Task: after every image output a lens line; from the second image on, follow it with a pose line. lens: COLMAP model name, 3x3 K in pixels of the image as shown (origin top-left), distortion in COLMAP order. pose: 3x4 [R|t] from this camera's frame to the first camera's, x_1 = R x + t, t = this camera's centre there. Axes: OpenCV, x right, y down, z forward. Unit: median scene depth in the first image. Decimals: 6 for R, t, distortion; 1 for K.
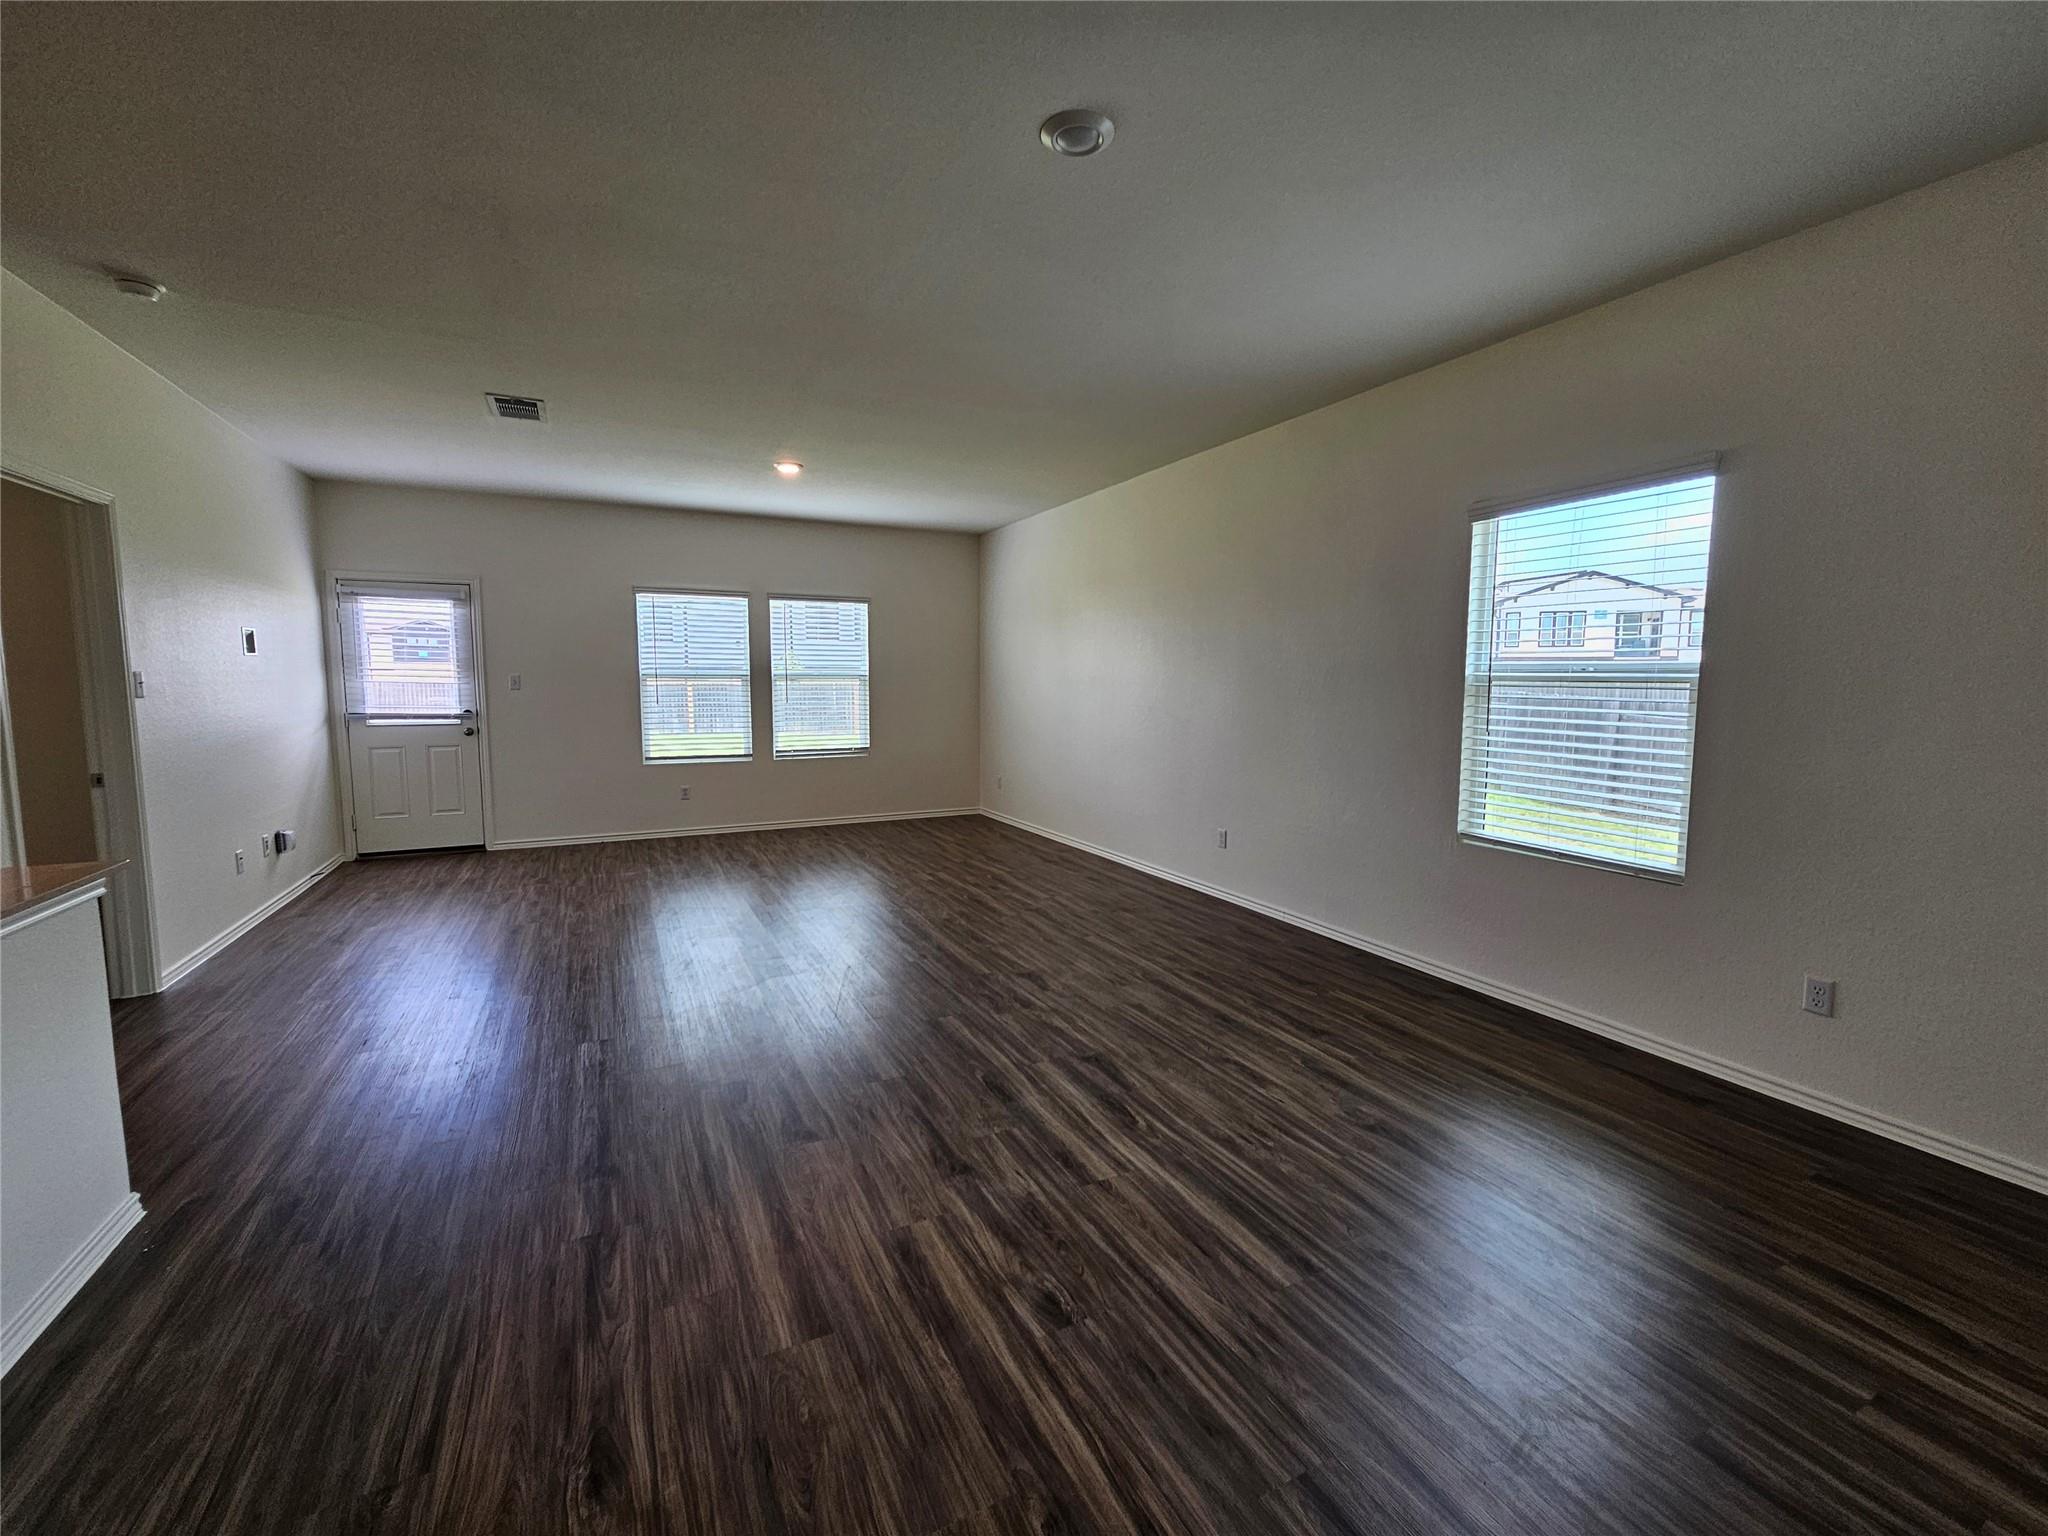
lens RADIAL K [[840.6, 0, 1028.1], [0, 840.6, 757.5], [0, 0, 1]] dist [-0.012439, 0.002307]
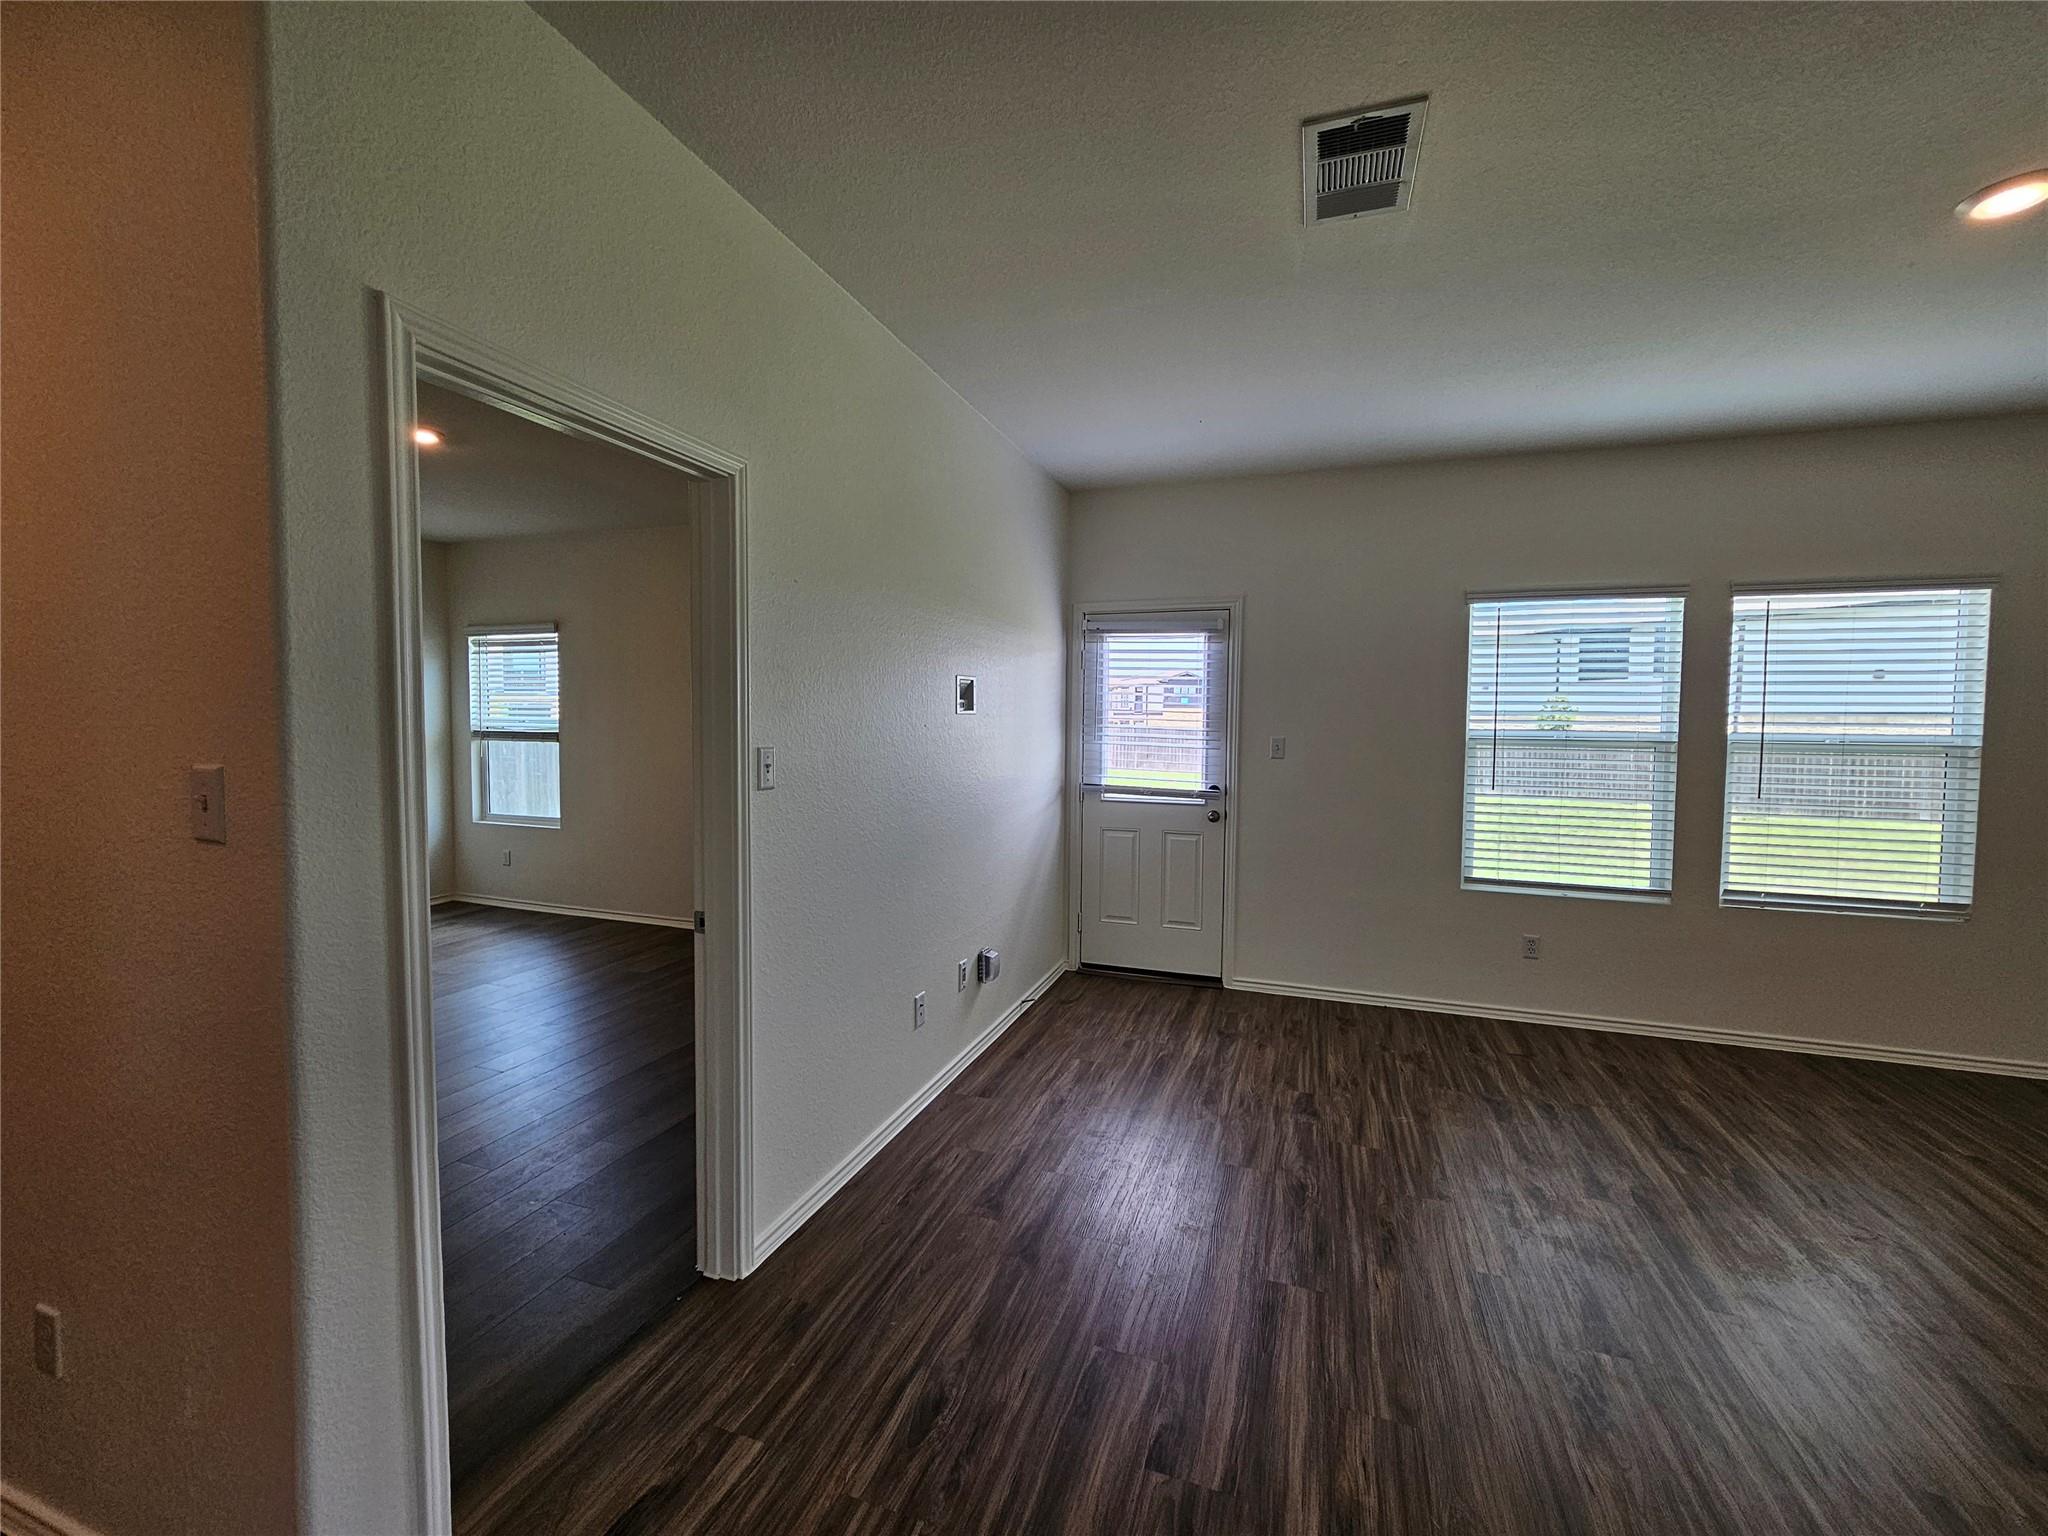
lens RADIAL K [[840.6, 0, 1018.4], [0, 840.6, 759.5], [0, 0, 1]] dist [-0.012439, 0.002307]
pose [[0.682934, 0.040849, -0.729337, -0.468156], [-0.075565, 0.997029, -0.014916, -0.097657], [0.726561, 0.065299, 0.683992, 0.687909]]
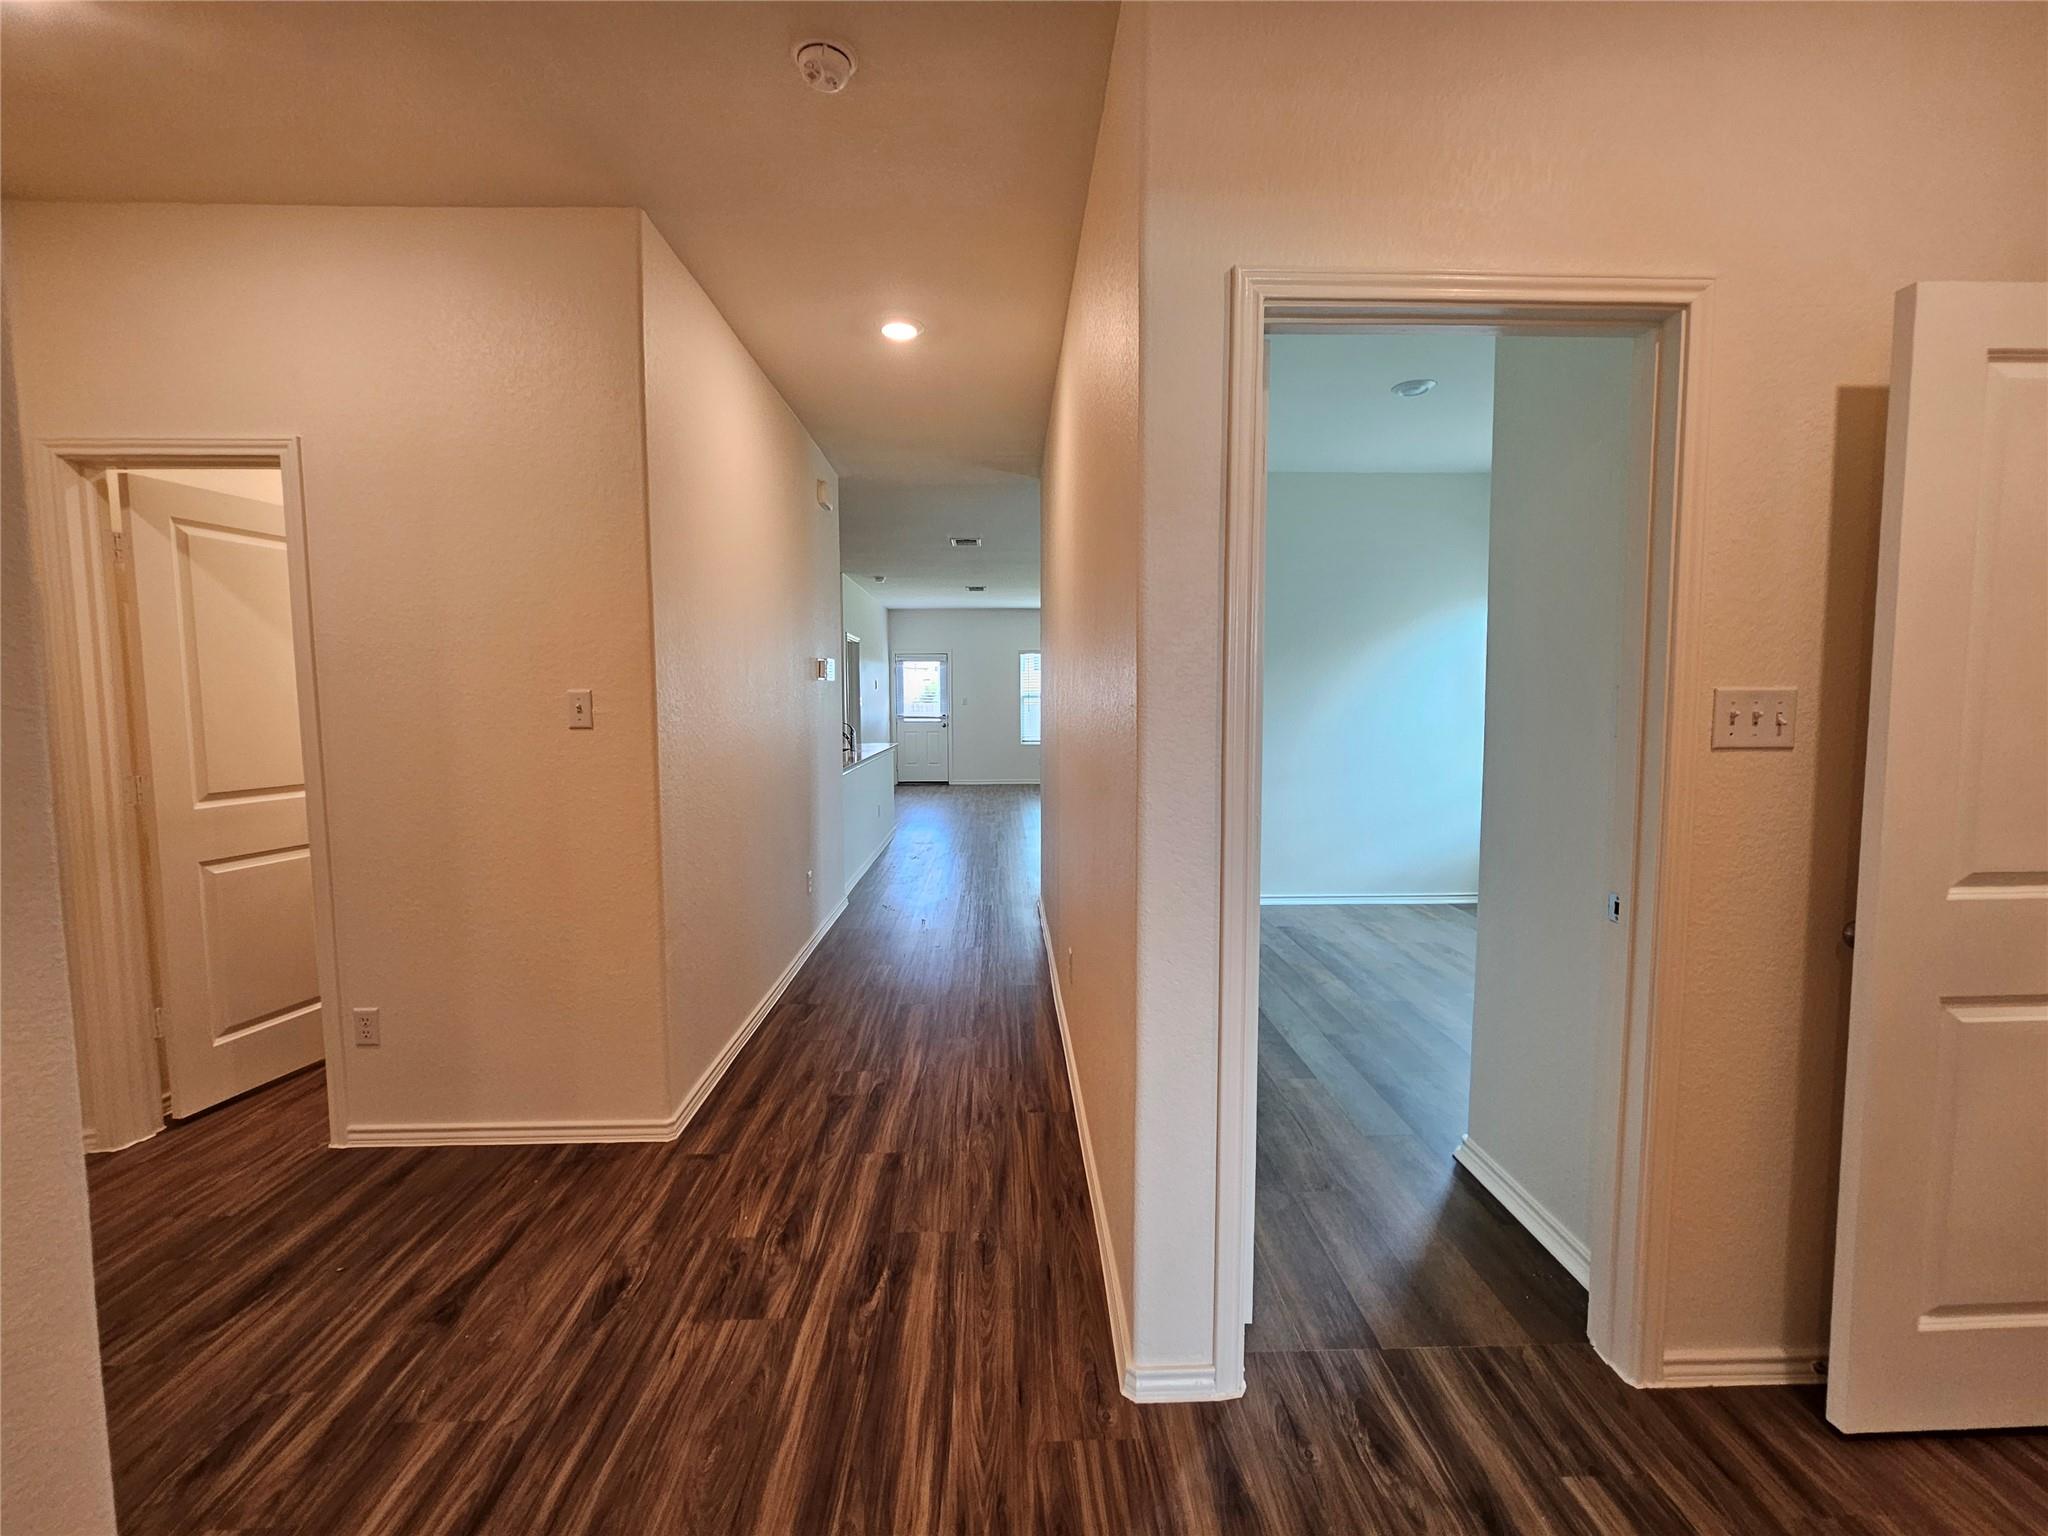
lens RADIAL K [[840.6, 0, 1018.7], [0, 840.6, 764.3], [0, 0, 1]] dist [-0.012439, 0.002307]
pose [[0.902870, 0.025630, -0.429150, 0.675816], [-0.032934, 0.999411, -0.009601, 0.138181], [0.428651, 0.022802, 0.903182, -1.374655]]
